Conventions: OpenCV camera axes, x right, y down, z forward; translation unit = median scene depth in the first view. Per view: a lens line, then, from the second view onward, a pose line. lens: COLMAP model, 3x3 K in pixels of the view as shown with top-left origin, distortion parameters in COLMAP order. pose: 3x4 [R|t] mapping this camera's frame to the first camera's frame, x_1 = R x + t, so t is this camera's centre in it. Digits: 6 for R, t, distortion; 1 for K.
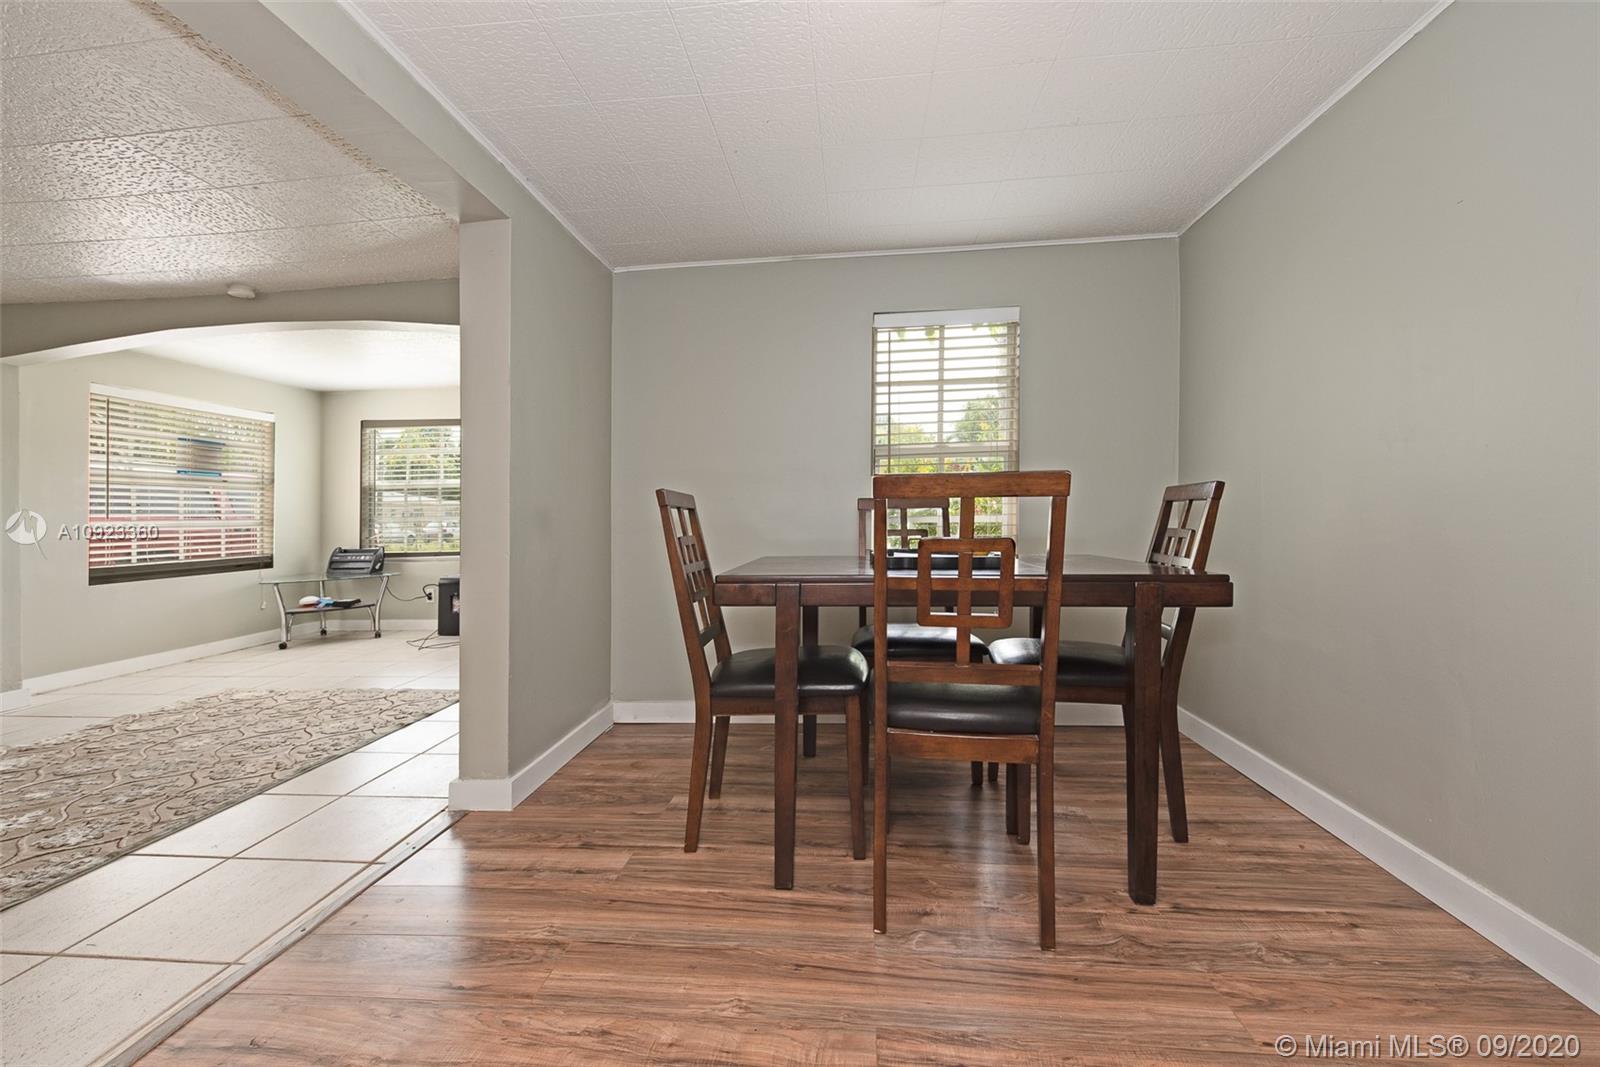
lens RADIAL K [[661.8, 0, 799.7], [0, 661.8, 516.2], [0, 0, 1]] dist [-0.000828, -0.001513]
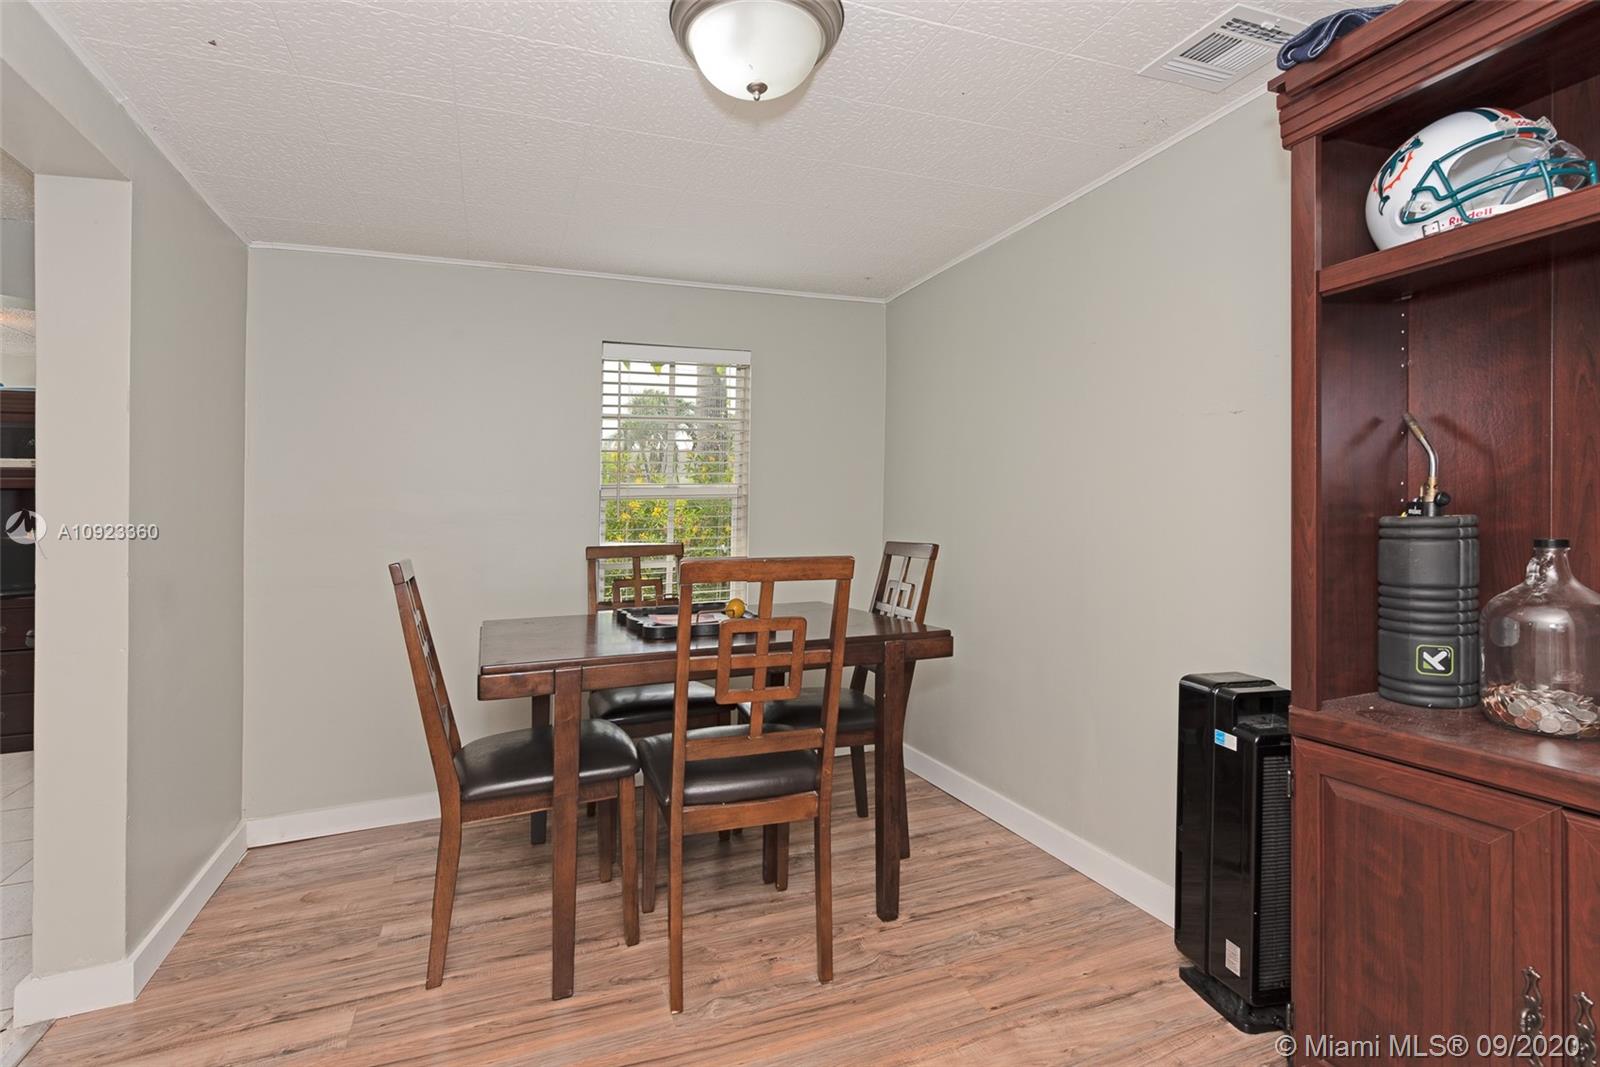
lens RADIAL K [[766.4, 0, 799.4], [0, 766.4, 529.9], [0, 0, 1]] dist [0.006639, -0.002138]
pose [[0.885608, -0.003721, 0.464418, -0.210586], [-0.003201, 0.999895, 0.014115, -0.099050], [-0.464422, -0.013987, 0.885503, -0.088766]]
